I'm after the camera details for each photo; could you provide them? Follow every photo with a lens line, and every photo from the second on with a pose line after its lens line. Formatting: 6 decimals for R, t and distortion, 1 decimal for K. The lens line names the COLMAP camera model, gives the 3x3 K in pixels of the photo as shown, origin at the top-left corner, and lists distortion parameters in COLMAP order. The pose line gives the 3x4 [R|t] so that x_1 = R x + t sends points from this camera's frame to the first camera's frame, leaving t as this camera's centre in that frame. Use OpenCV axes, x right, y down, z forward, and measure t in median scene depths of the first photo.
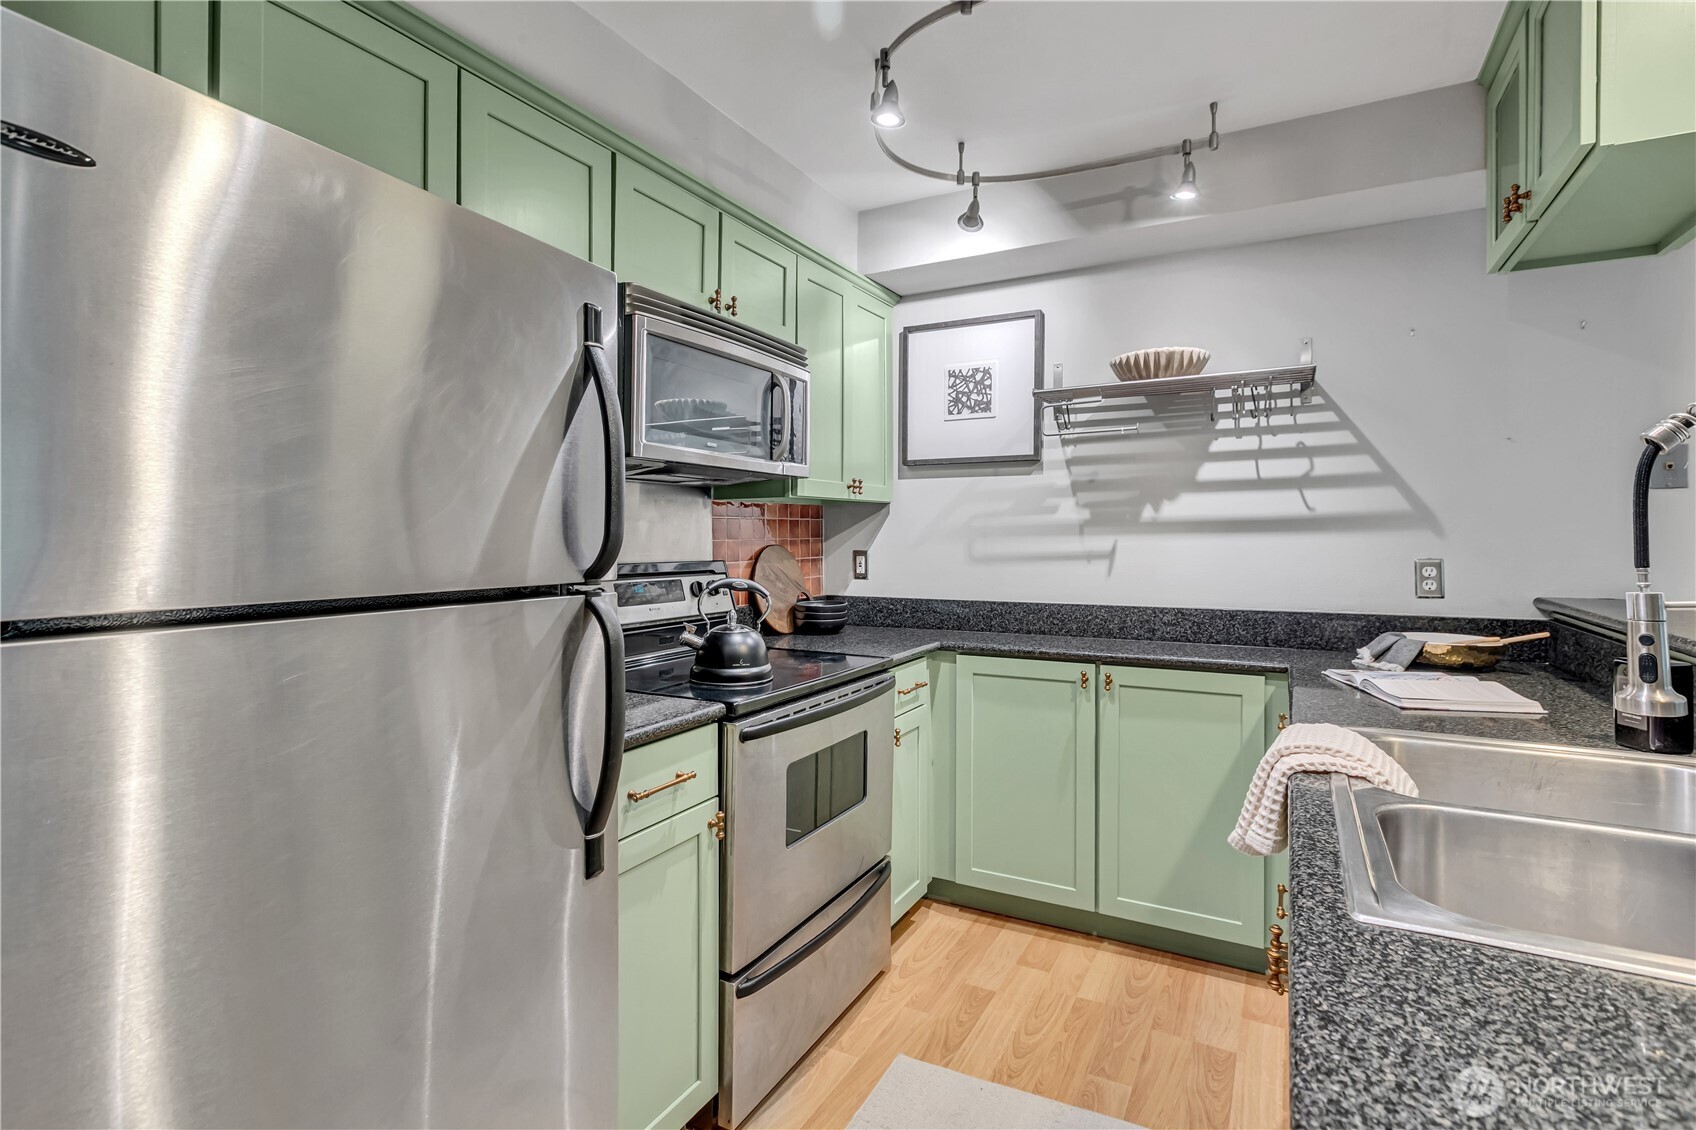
lens RADIAL K [[795.6, 0, 873.8], [0, 795.6, 527.5], [0, 0, 1]] dist [-0.000378, 0.008121]
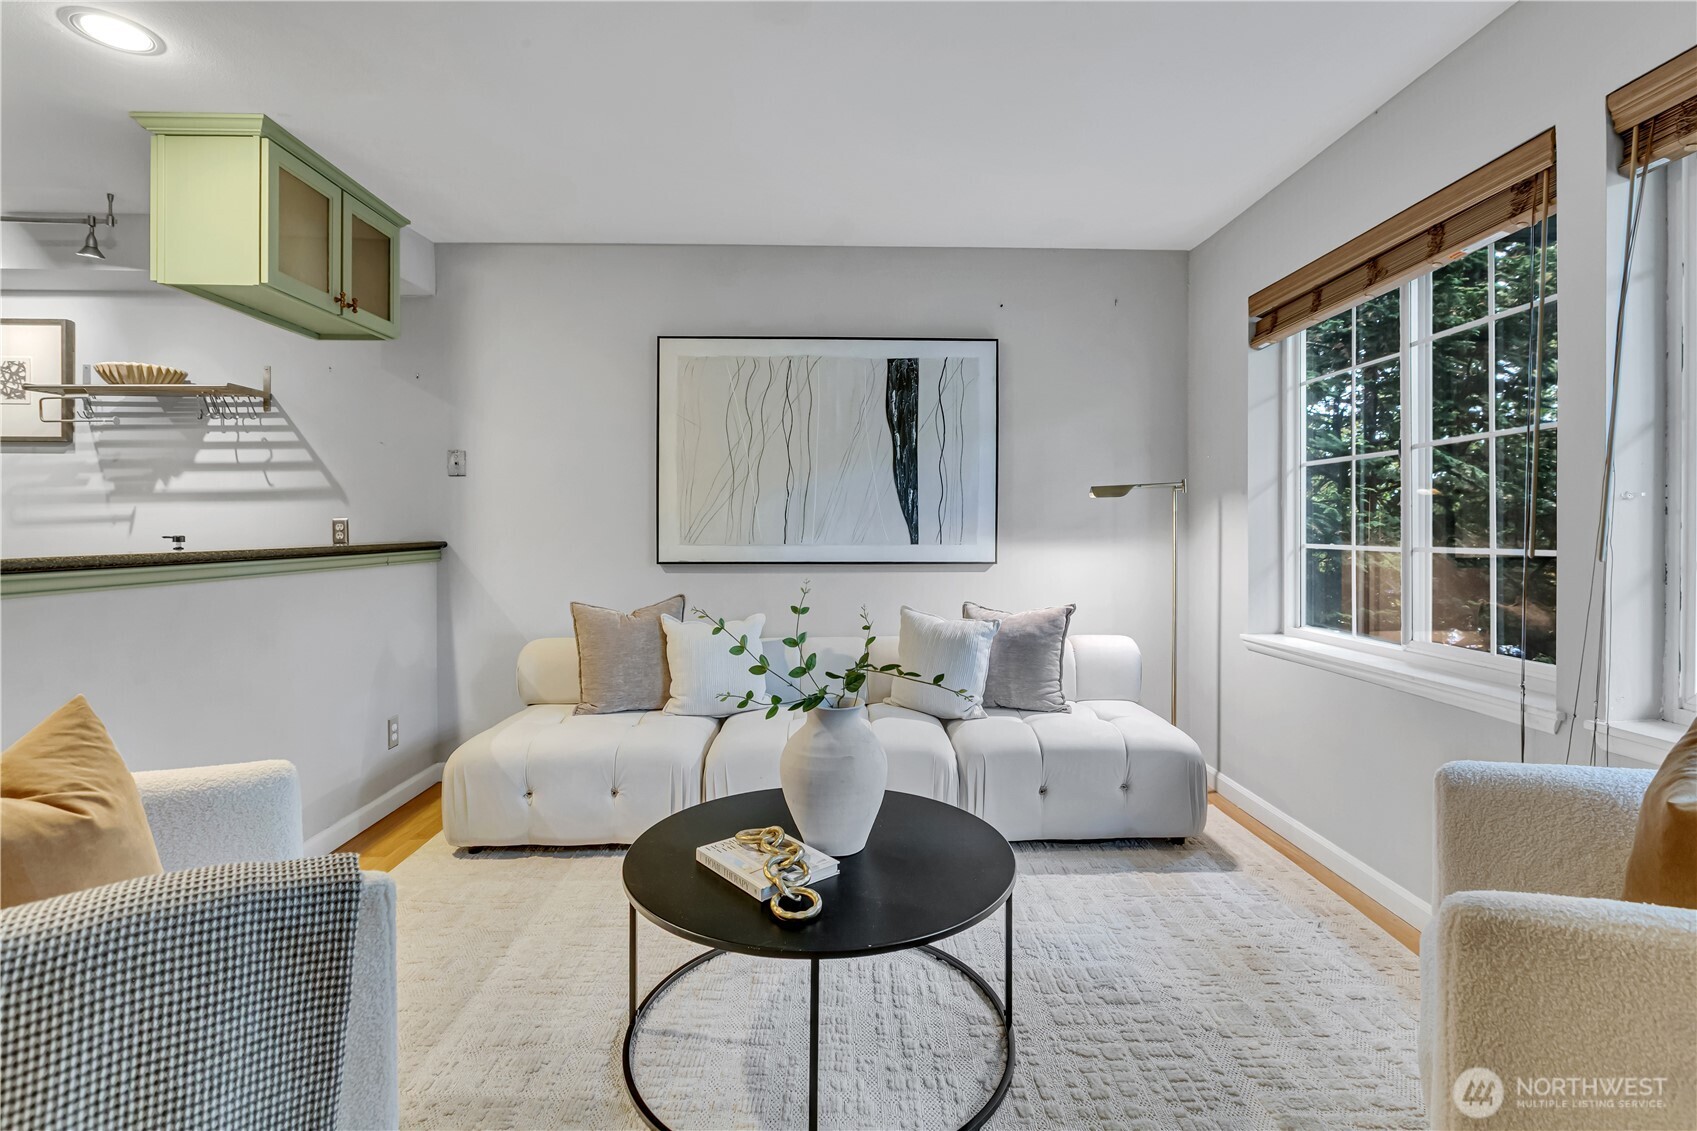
lens RADIAL K [[795.9, 0, 860.9], [0, 795.9, 557.6], [0, 0, 1]] dist [-0.000224, -0.000075]
pose [[0.874655, -0.014182, 0.484538, 0.792915], [-0.005392, 0.999225, 0.038980, 0.046792], [-0.484716, -0.036706, 0.873901, -0.794351]]
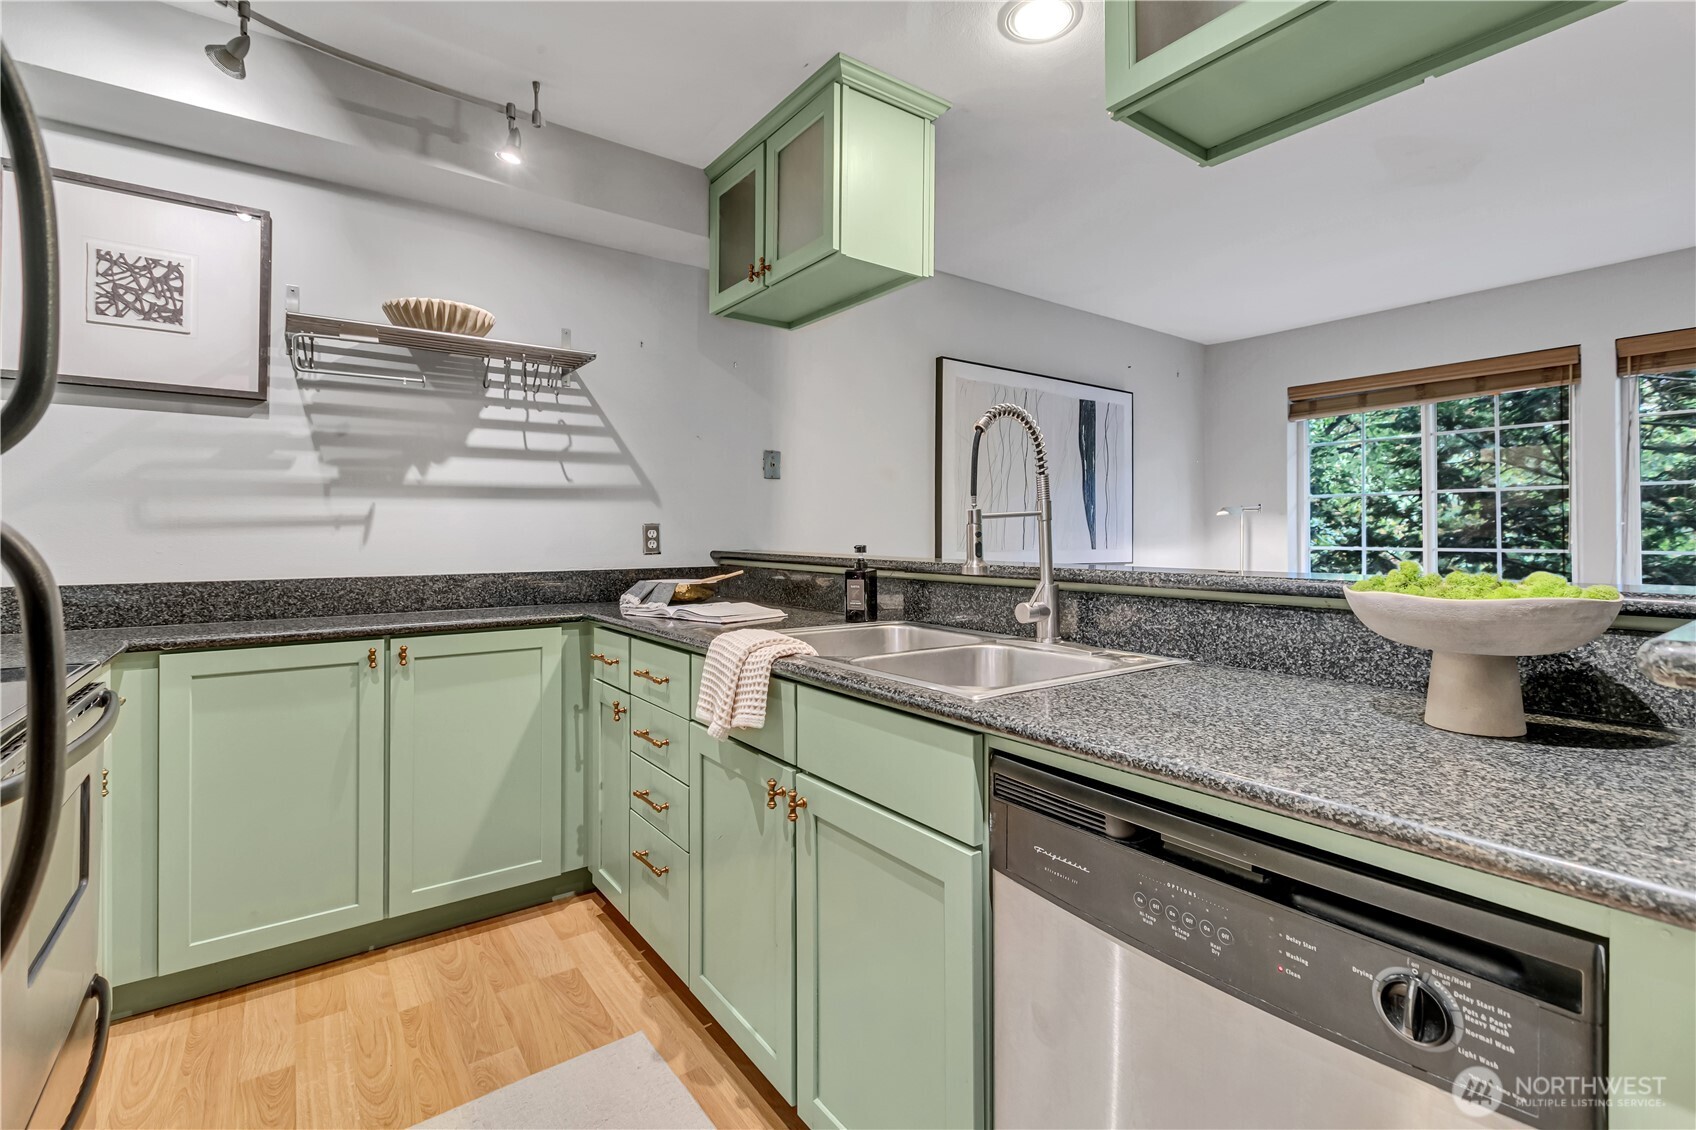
lens RADIAL K [[767.2, 0, 849.5], [0, 767.2, 525.9], [0, 0, 1]] dist [0.005318, 0.000198]
pose [[0.449462, 0.011393, 0.893227, -0.250007], [-0.010338, 0.999918, -0.007551, 0.046636], [-0.893240, -0.005840, 0.449543, 0.153733]]
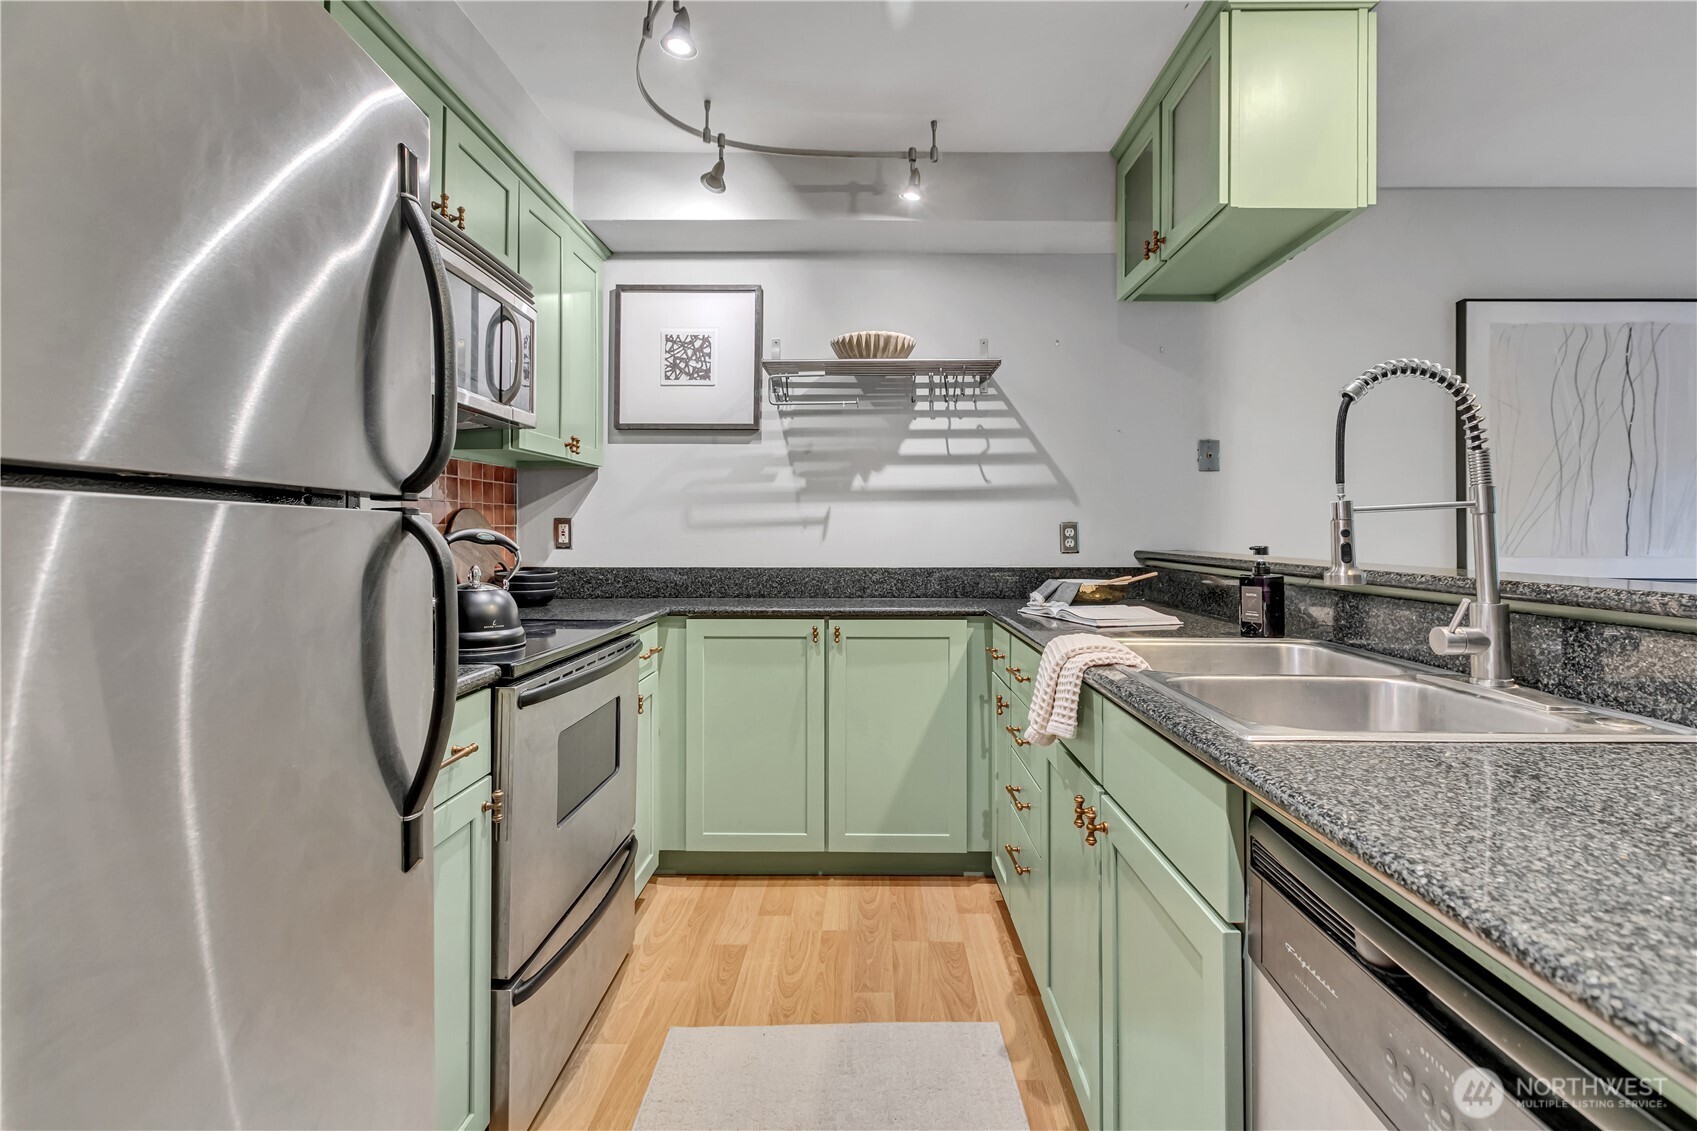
lens RADIAL K [[768.7, 0, 861.5], [0, 768.7, 518.5], [0, 0, 1]] dist [0.002070, 0.000228]
pose [[0.891886, 0.010872, 0.452130, -0.143466], [-0.007180, 0.999925, -0.009880, 0.045732], [-0.452204, 0.005565, 0.891897, 0.055633]]
